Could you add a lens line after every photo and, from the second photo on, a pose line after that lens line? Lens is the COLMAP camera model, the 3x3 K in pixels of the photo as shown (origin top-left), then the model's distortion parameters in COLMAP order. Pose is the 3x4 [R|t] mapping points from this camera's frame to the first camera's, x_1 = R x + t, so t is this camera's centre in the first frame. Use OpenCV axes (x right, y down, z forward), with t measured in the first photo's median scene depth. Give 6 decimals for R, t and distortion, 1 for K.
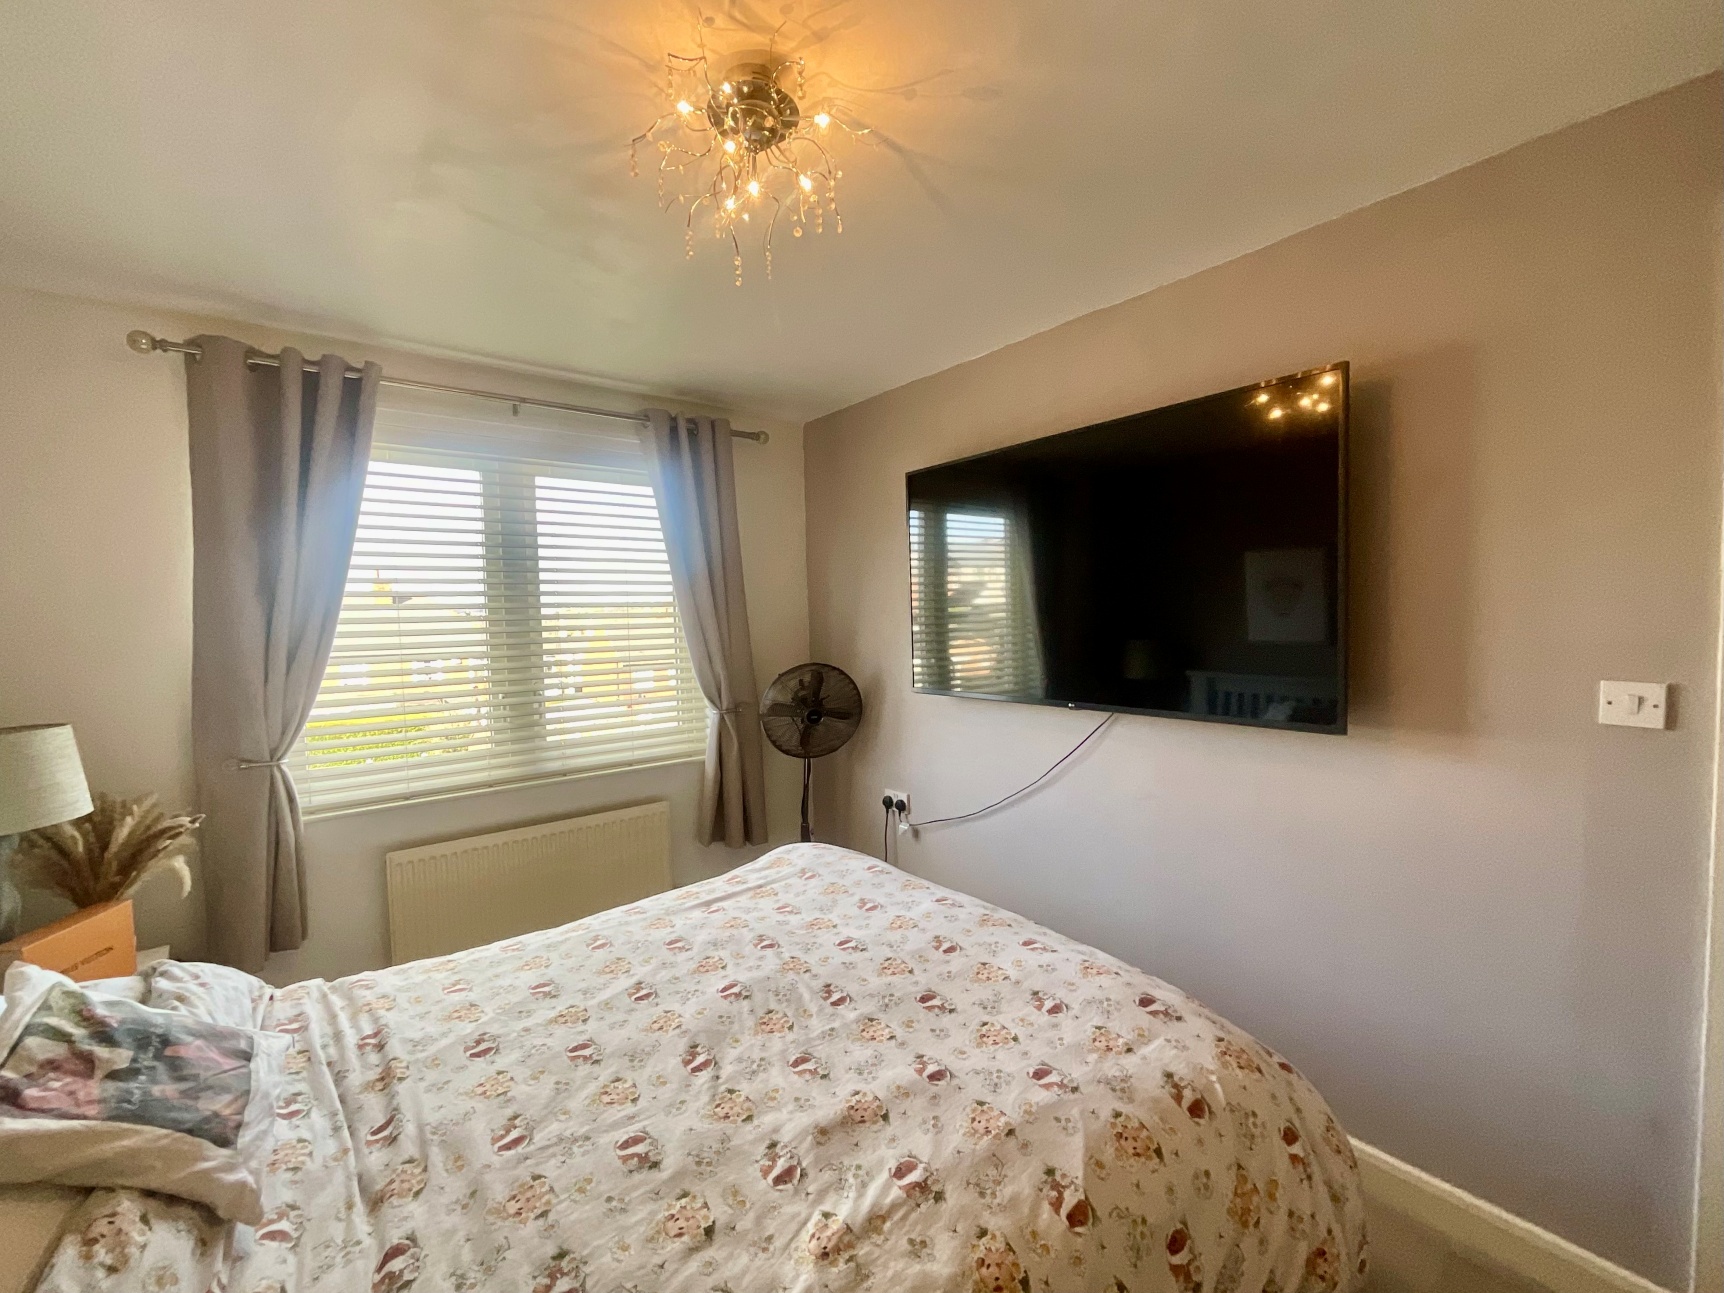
lens RADIAL K [[705.2, 0, 864.4], [0, 705.2, 659.9], [0, 0, 1]] dist [-0.003958, -0.000057]
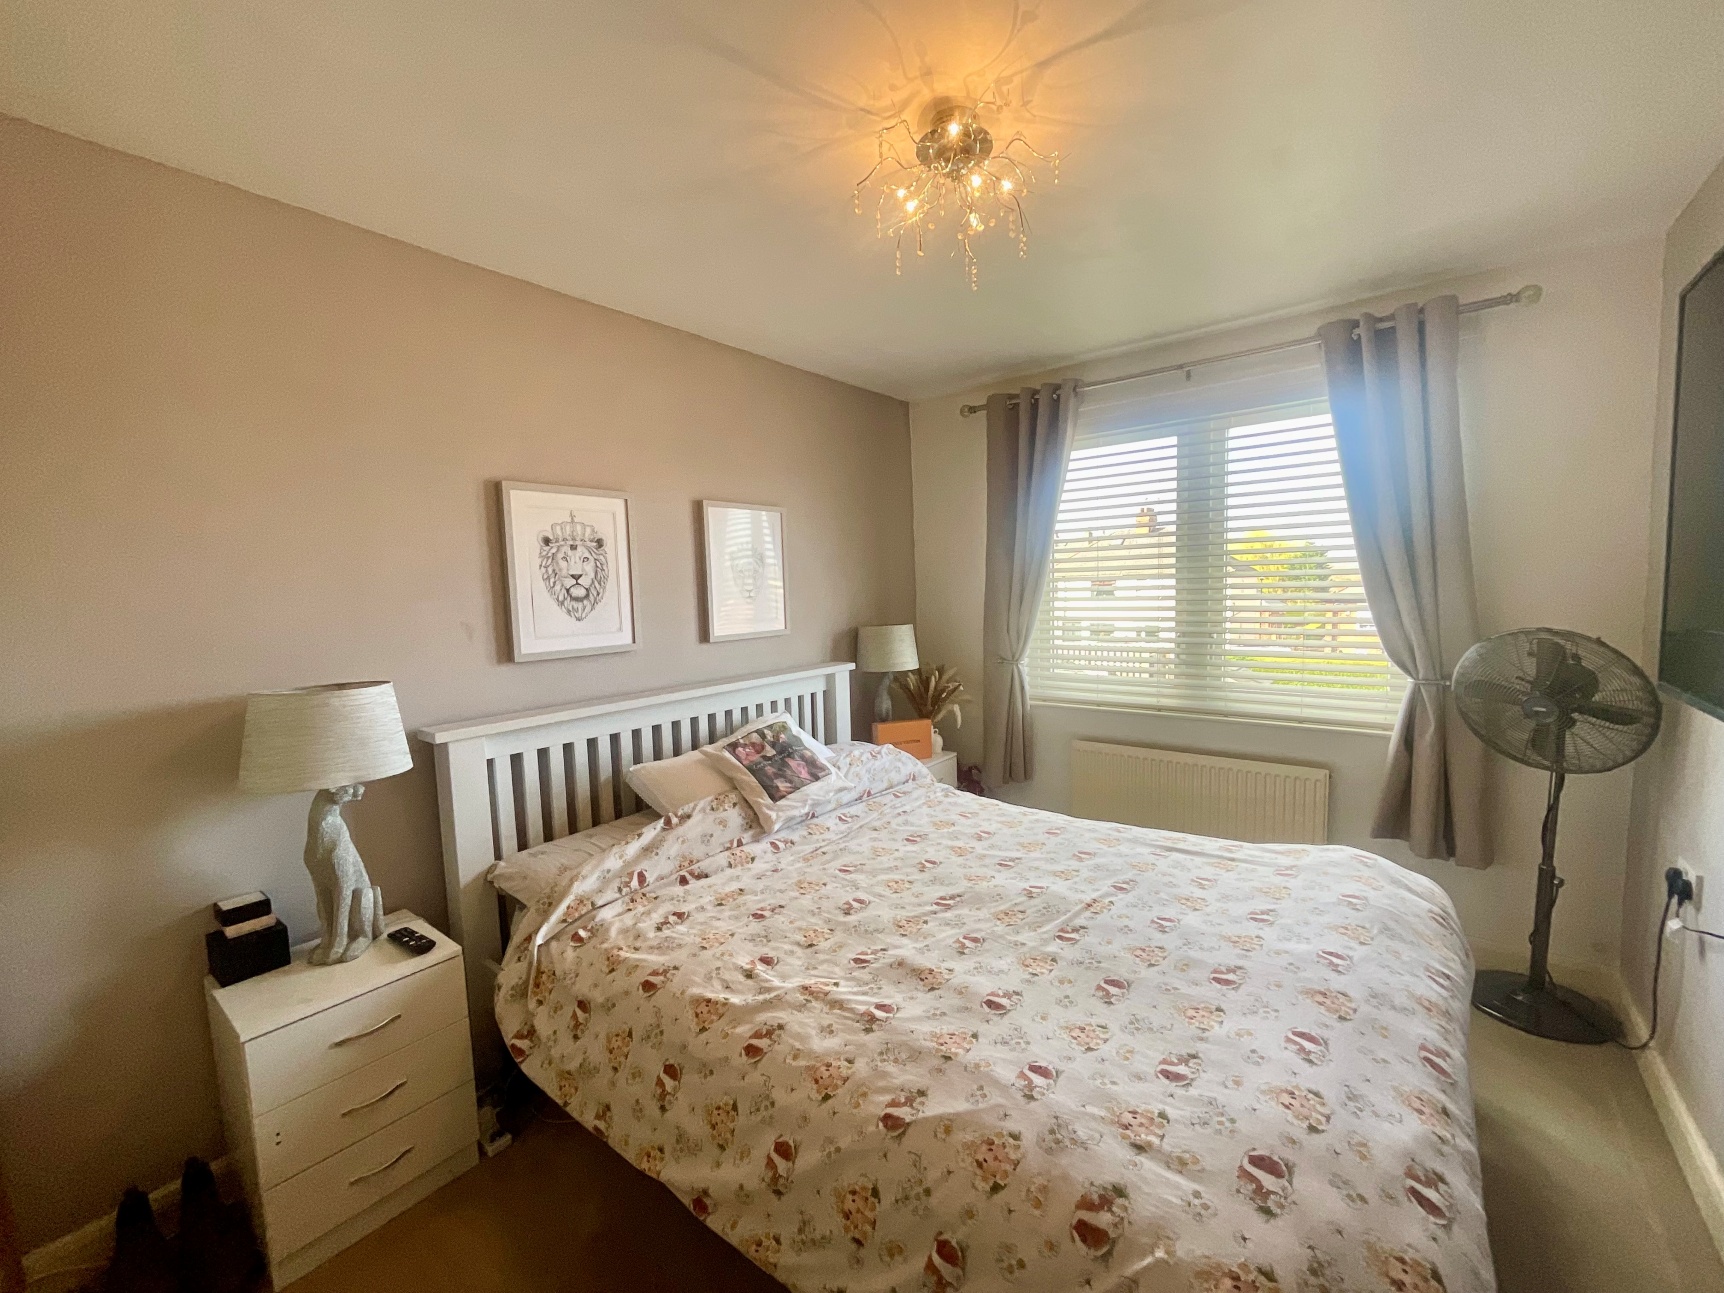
lens RADIAL K [[705.2, 0, 878.2], [0, 705.2, 650.8], [0, 0, 1]] dist [-0.003958, -0.000057]
pose [[0.233036, 0.104814, -0.966803, 0.941235], [-0.037079, 0.994409, 0.098869, -0.033894], [0.971761, 0.012808, 0.235620, 0.524707]]
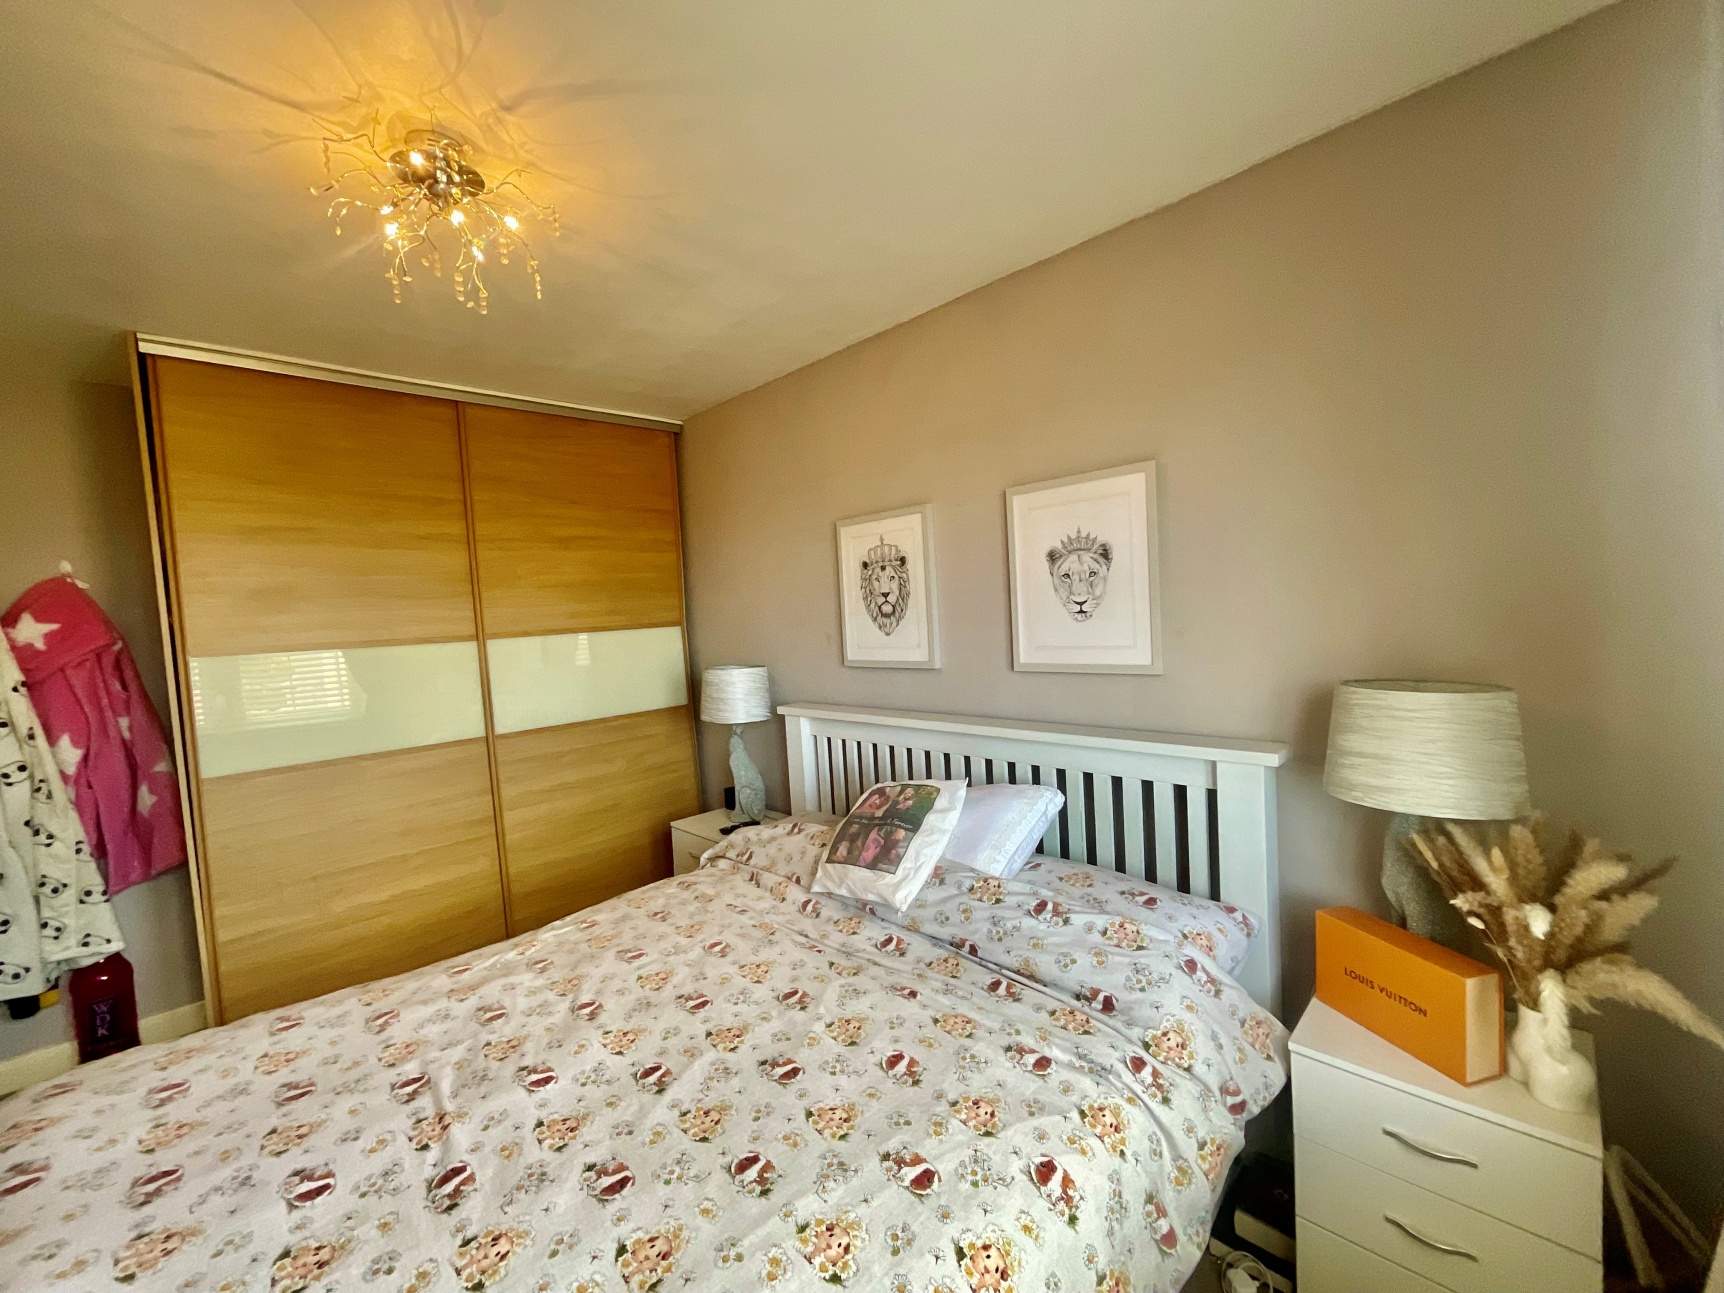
lens RADIAL K [[705.2, 0, 850.3], [0, 705.2, 647.3], [0, 0, 1]] dist [-0.003958, -0.000057]
pose [[-0.993784, 0.079568, -0.077857, -0.580887], [0.070485, 0.991072, 0.113174, -0.093010], [0.086167, 0.106983, -0.990520, 1.986787]]
